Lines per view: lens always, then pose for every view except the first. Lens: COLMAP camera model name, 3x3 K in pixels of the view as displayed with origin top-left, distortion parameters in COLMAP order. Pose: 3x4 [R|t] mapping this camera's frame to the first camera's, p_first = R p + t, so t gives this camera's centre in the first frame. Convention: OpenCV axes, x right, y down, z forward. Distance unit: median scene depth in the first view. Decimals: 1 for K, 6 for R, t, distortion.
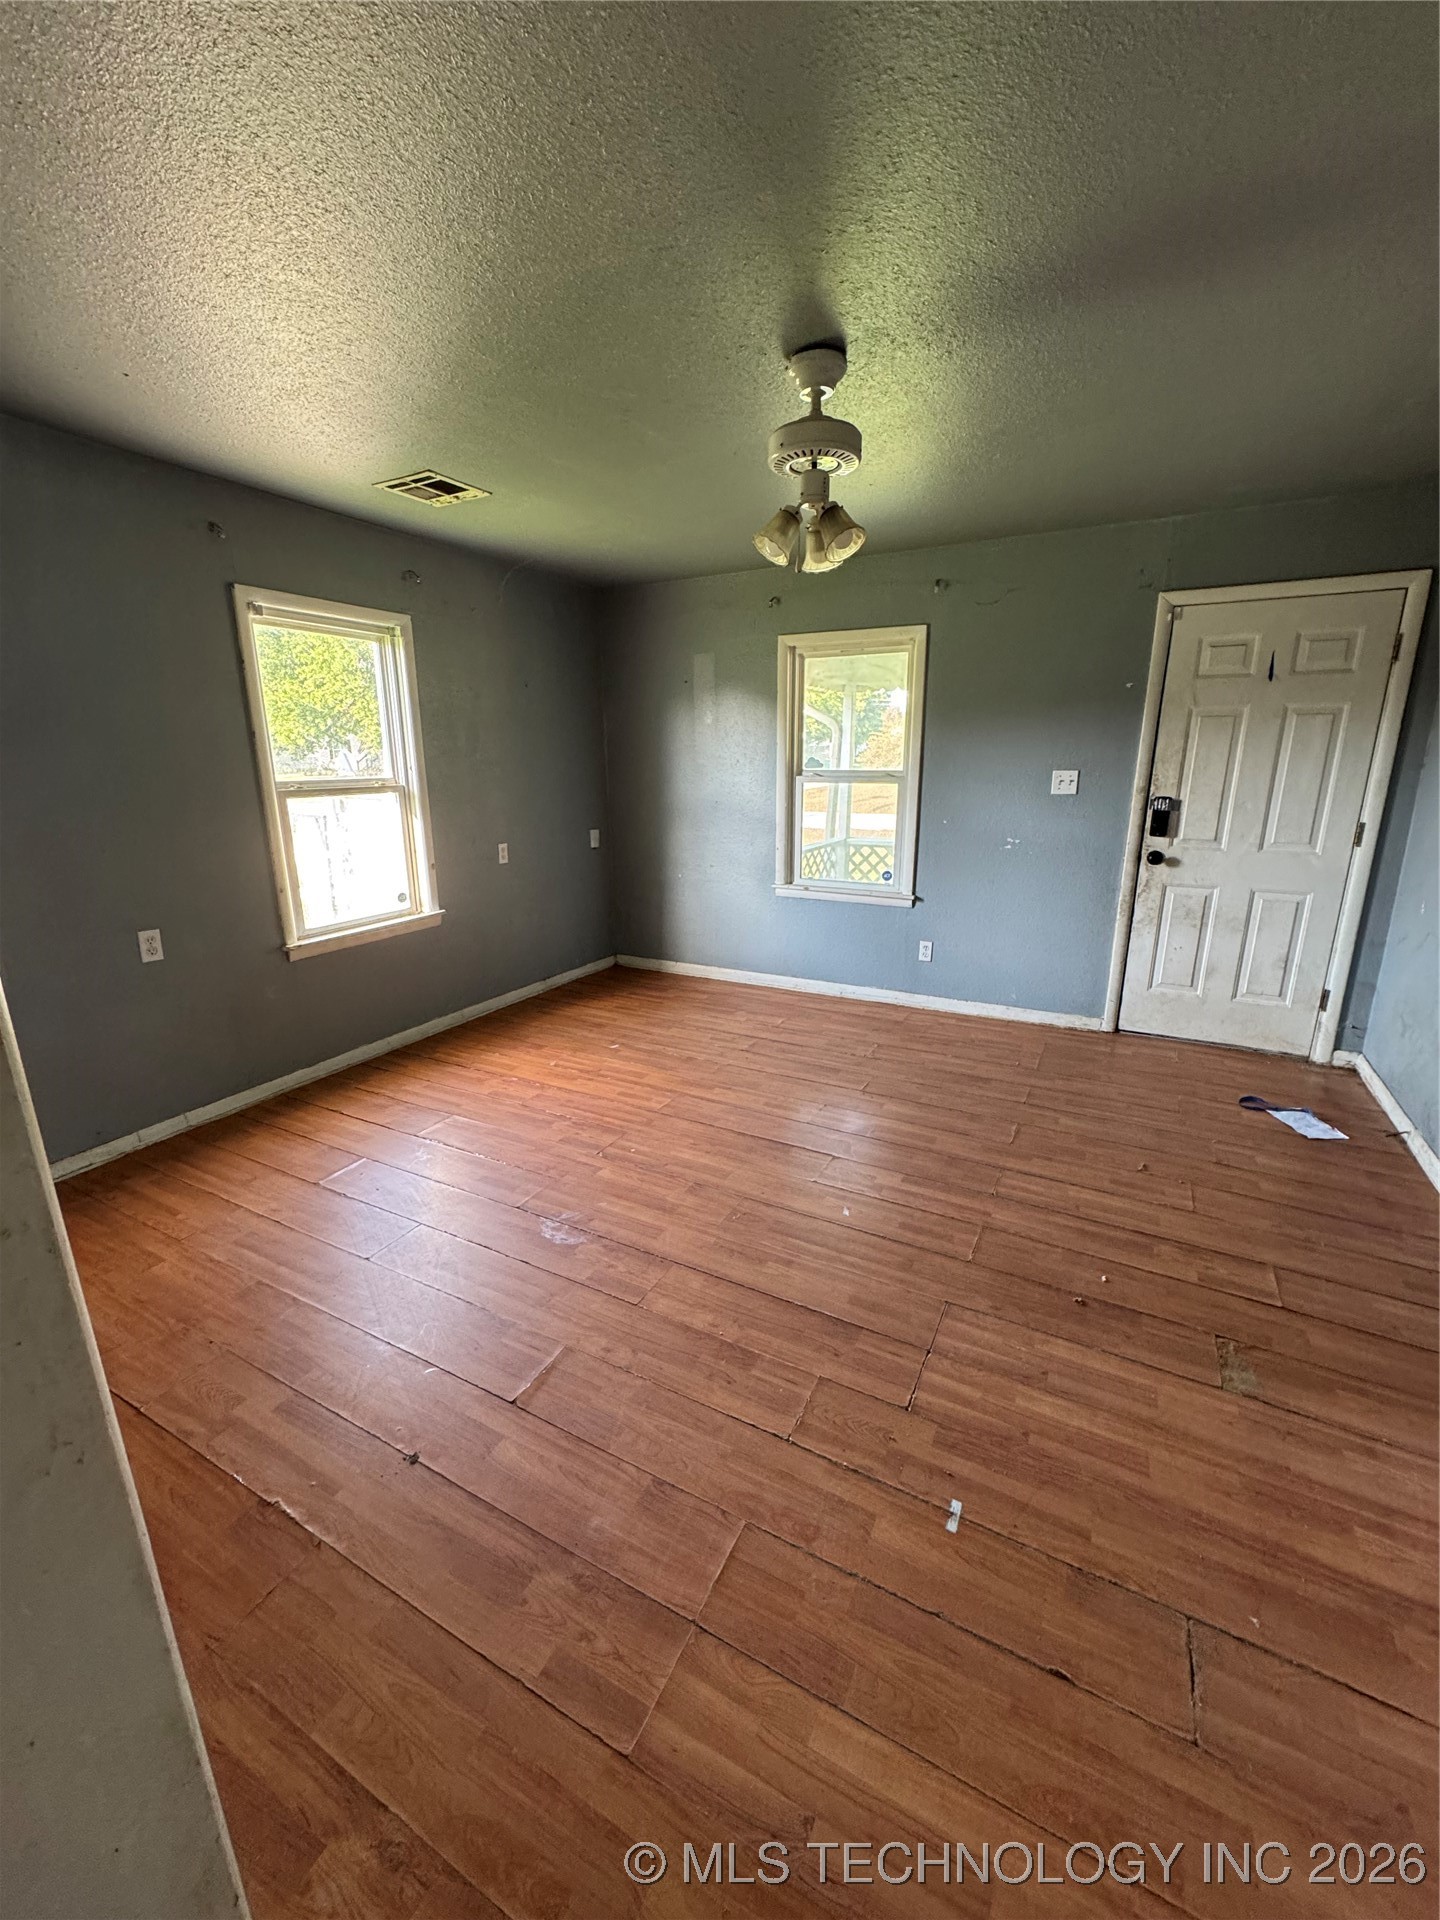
lens RADIAL K [[766.0, 0, 720.0], [0, 766.0, 962.9], [0, 0, 1]] dist [0.000777, 0.000062]
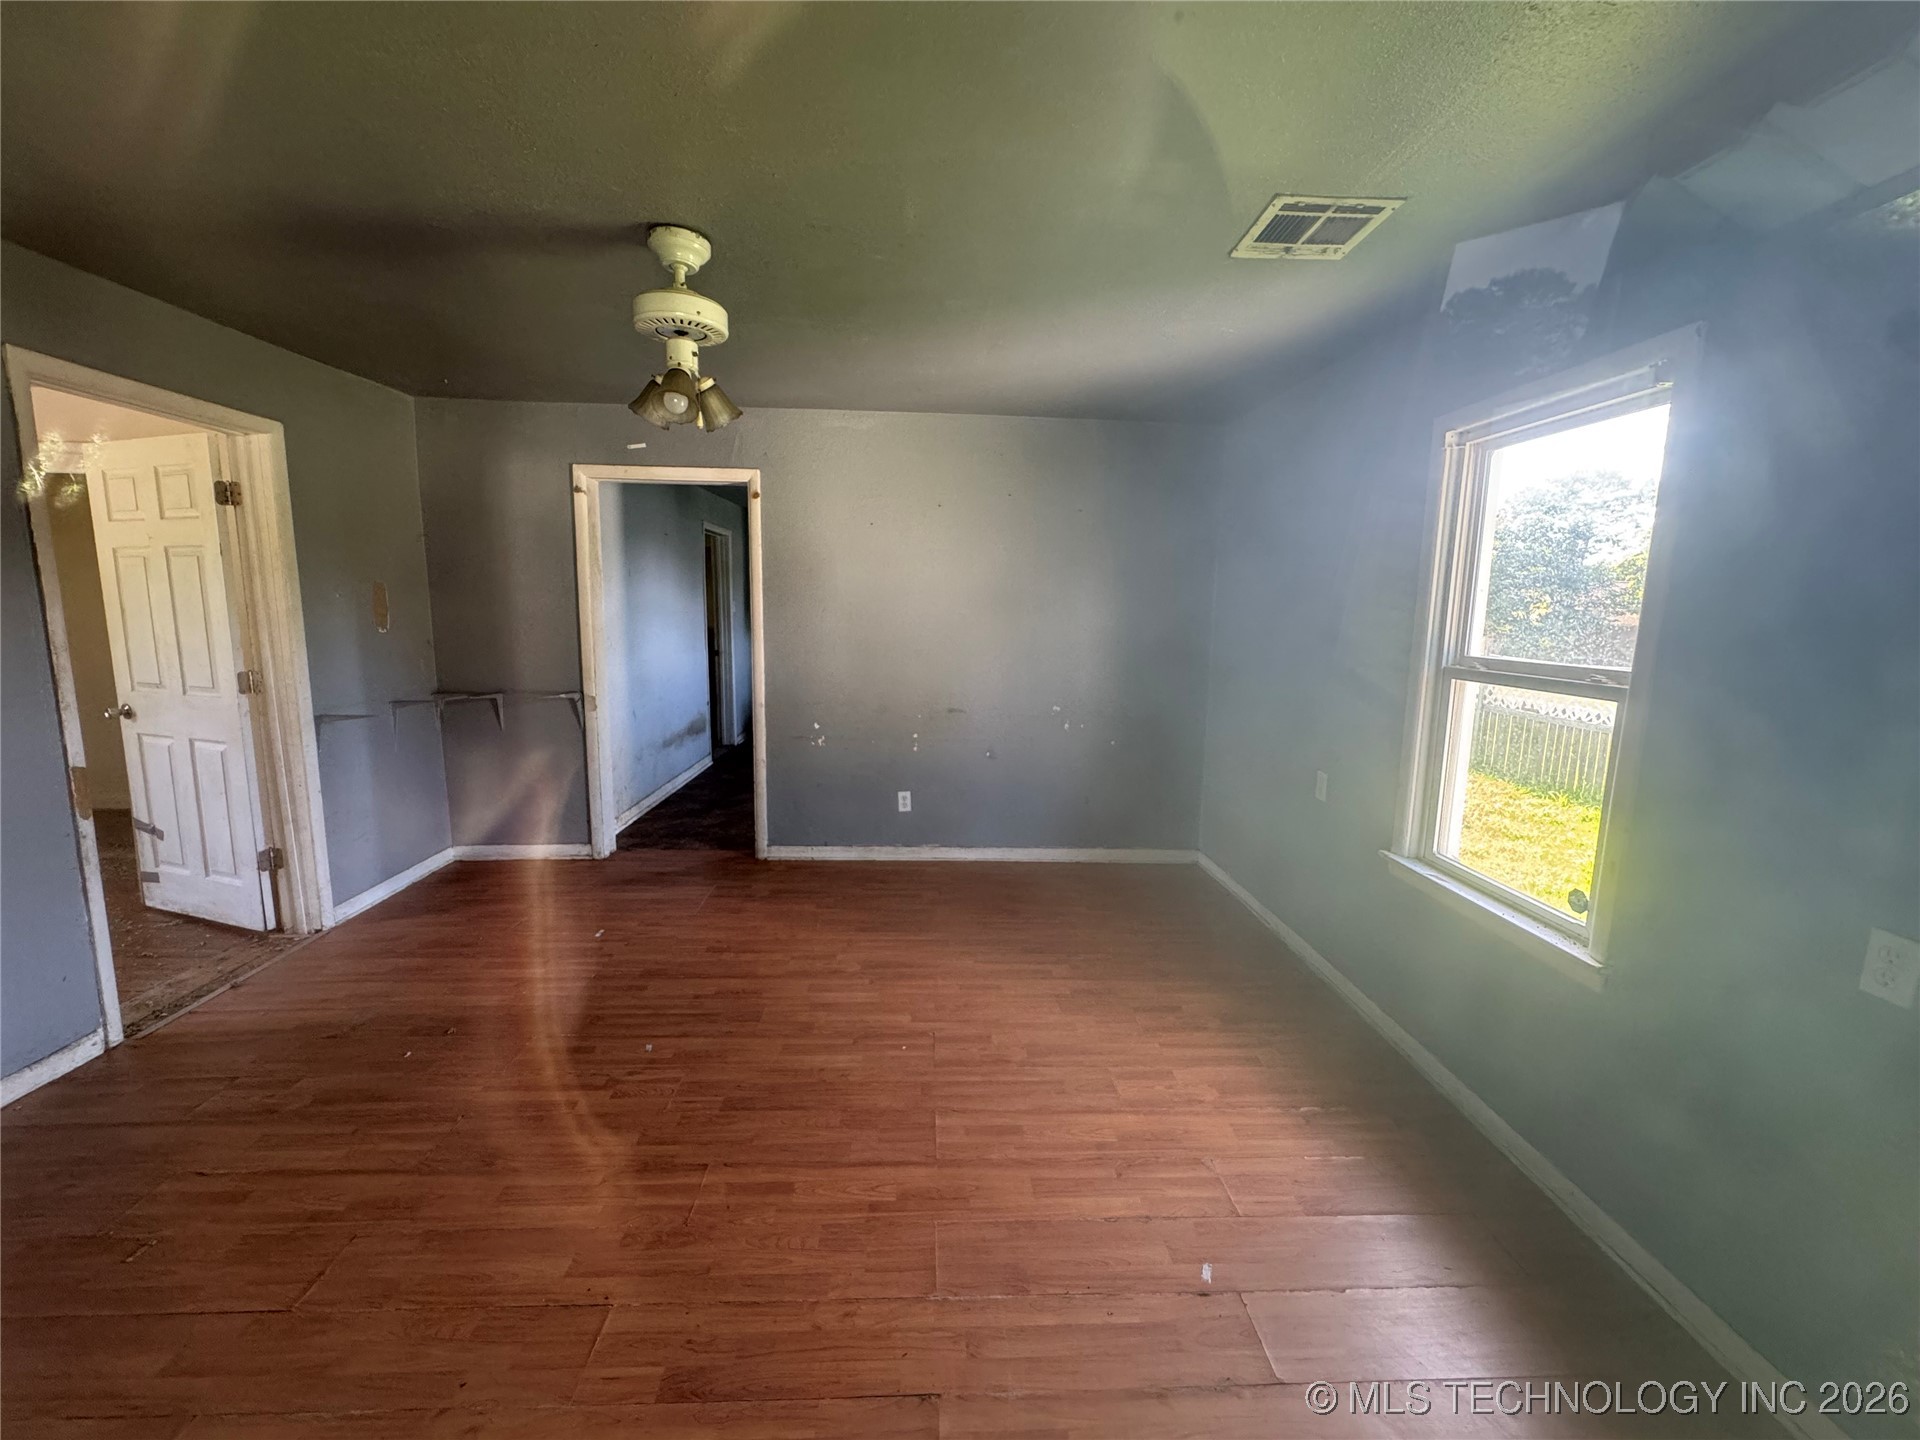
lens RADIAL K [[766.0, 0, 957.7], [0, 766.0, 724.5], [0, 0, 1]] dist [0.000777, 0.000062]
pose [[-0.866334, 0.060325, -0.495810, 0.255463], [-0.138665, 0.924607, 0.354786, -0.434681], [0.479832, 0.376115, -0.792653, 1.635410]]
